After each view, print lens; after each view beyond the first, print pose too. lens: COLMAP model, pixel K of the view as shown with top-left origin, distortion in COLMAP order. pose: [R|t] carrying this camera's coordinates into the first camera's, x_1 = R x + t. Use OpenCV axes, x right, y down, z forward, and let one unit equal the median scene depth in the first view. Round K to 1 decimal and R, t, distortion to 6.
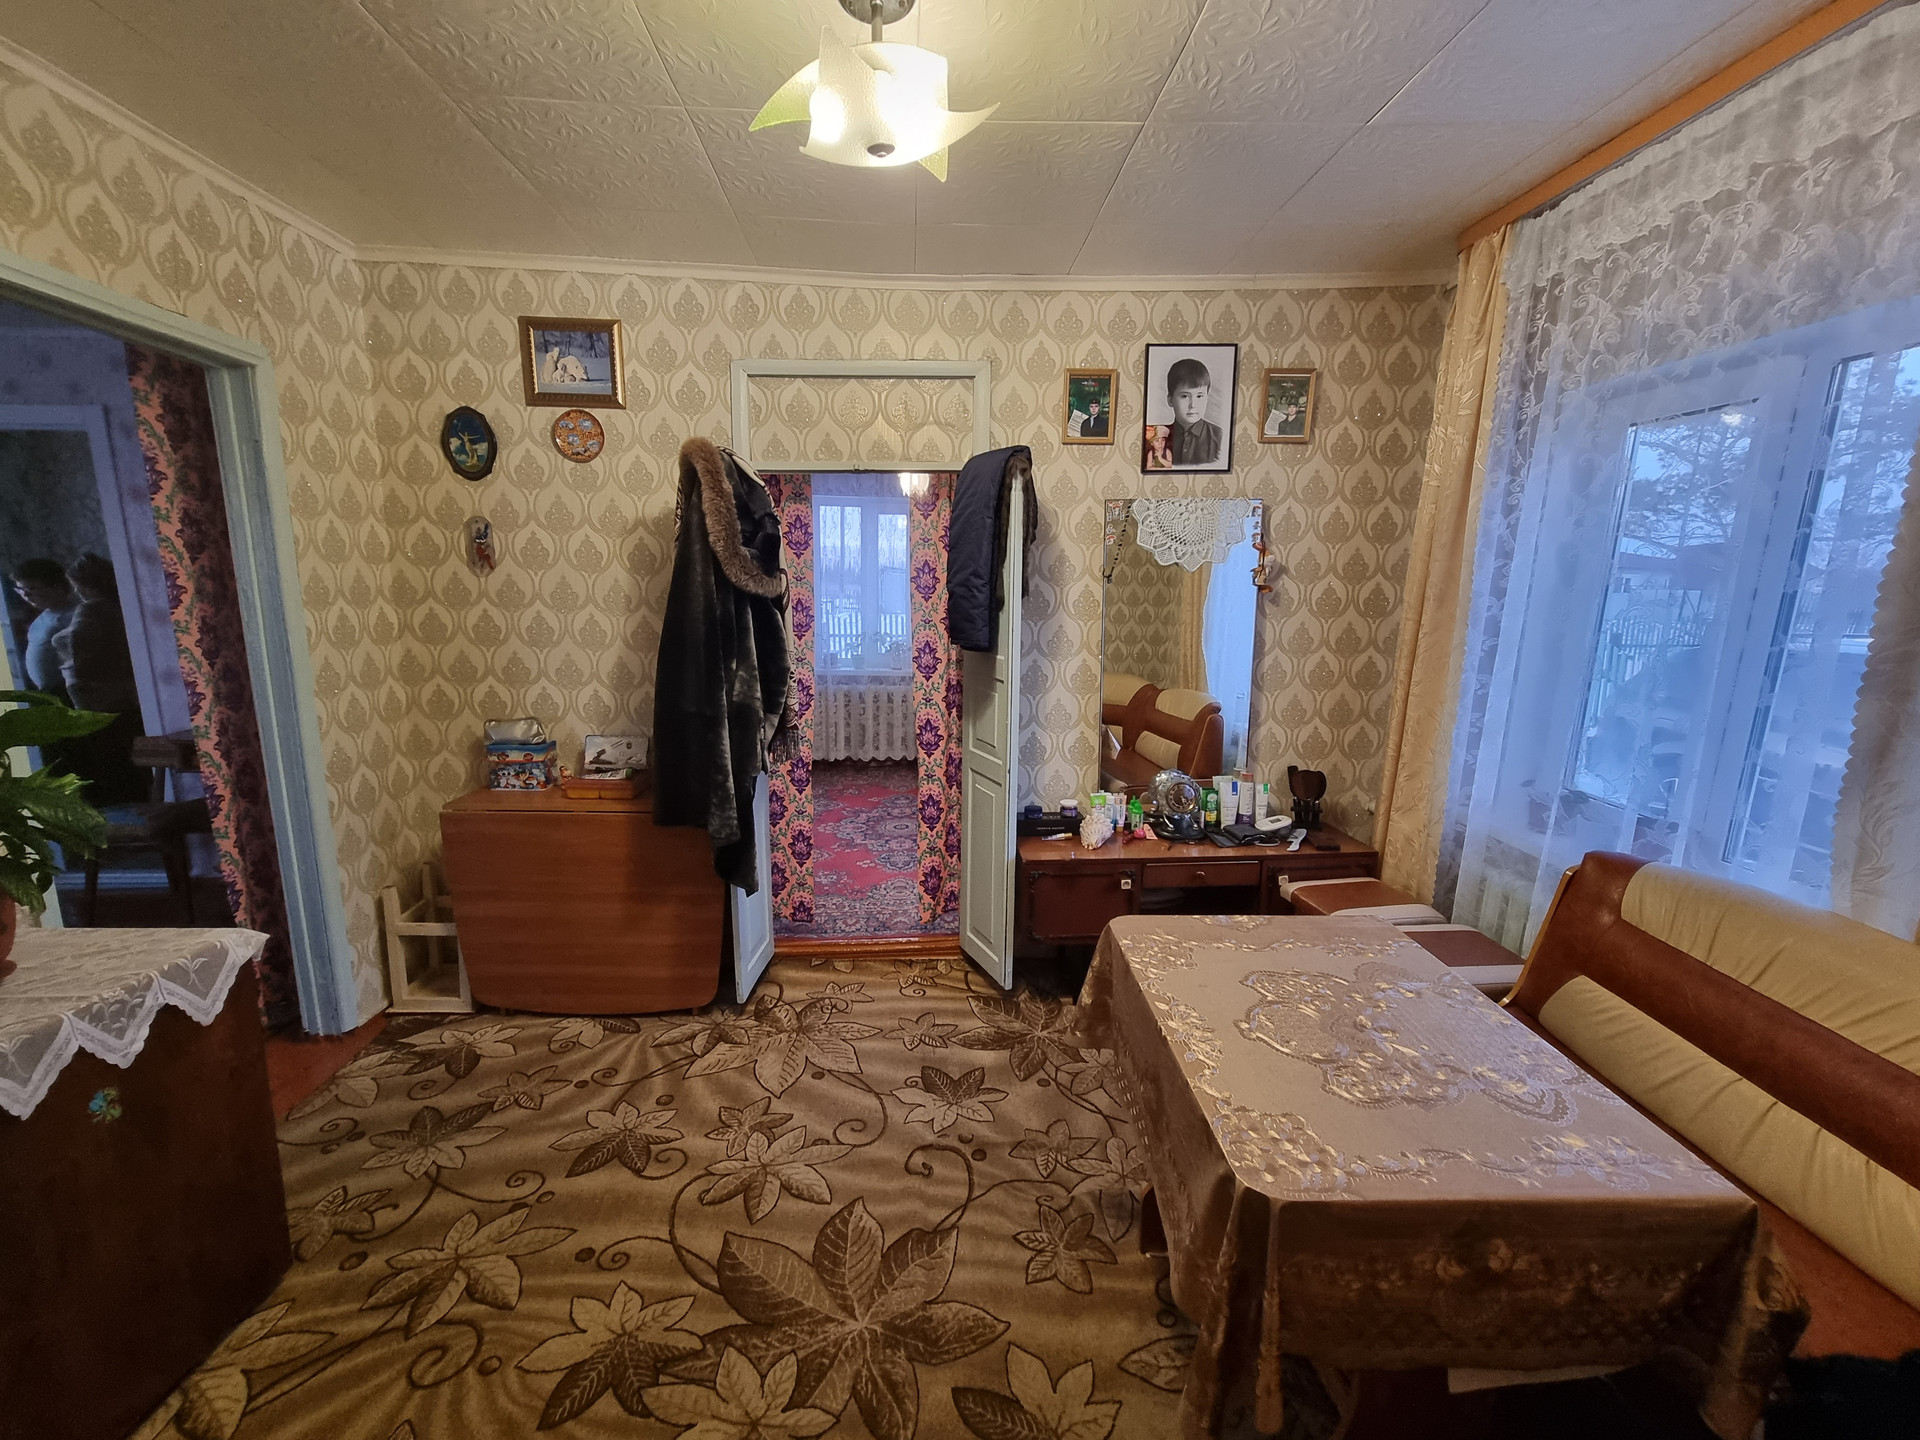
lens RADIAL K [[786.5, 0, 953.0], [0, 786.5, 733.2], [0, 0, 1]] dist [-0.003290, -0.000154]
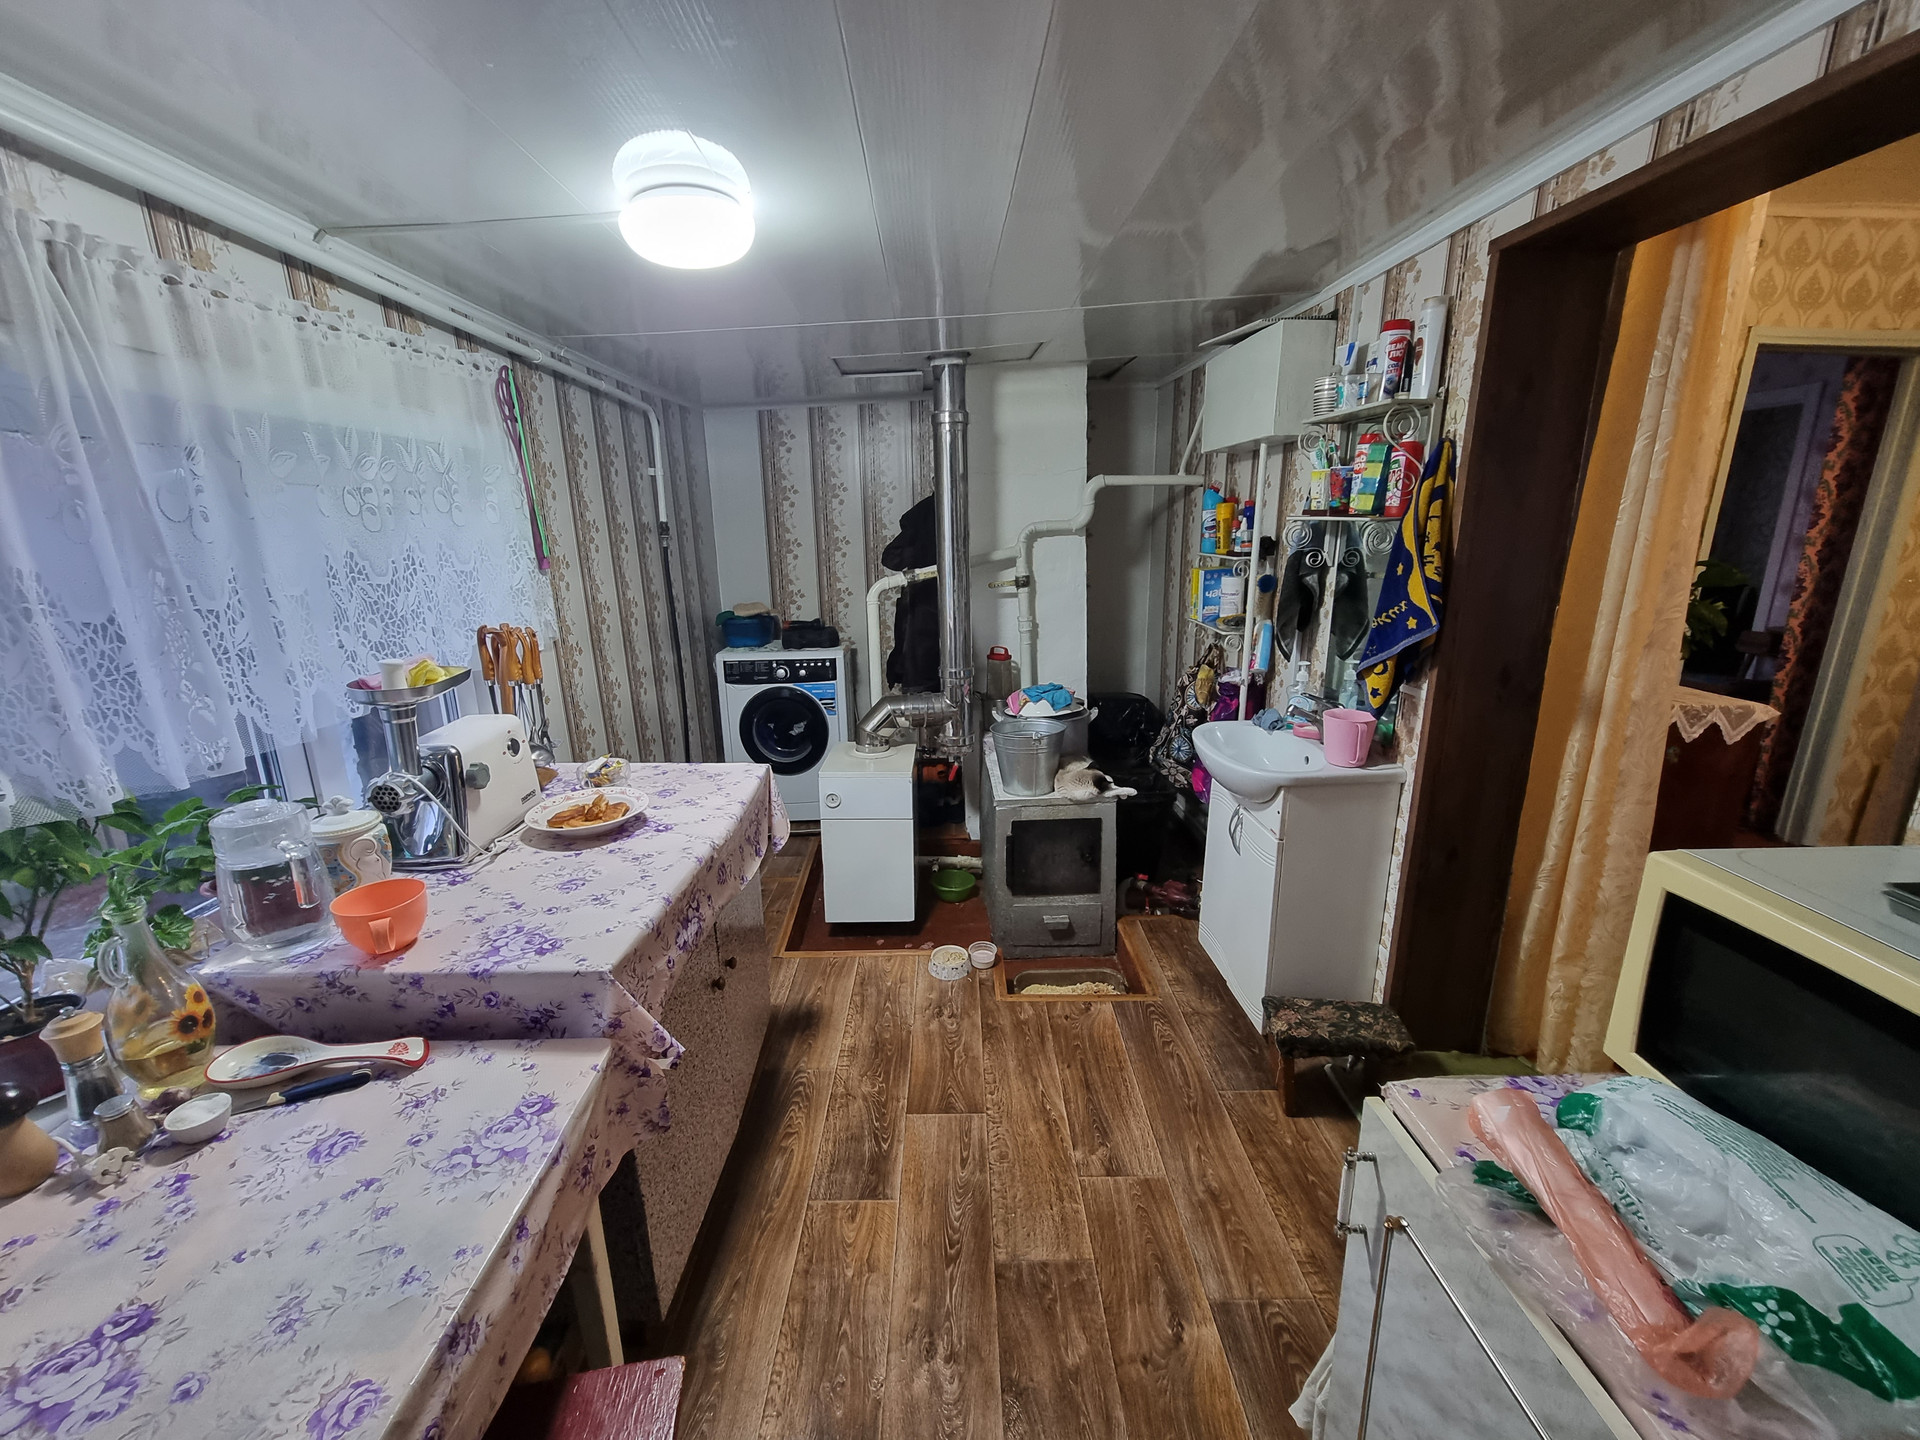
lens RADIAL K [[802.7, 0, 953.2], [0, 802.7, 741.6], [0, 0, 1]] dist [-0.002178, -0.000281]
pose [[-0.019101, 0.243682, -0.969667, 0.633484], [-0.180642, 0.953042, 0.243062, 0.154558], [0.983363, 0.179805, 0.025815, -0.590683]]
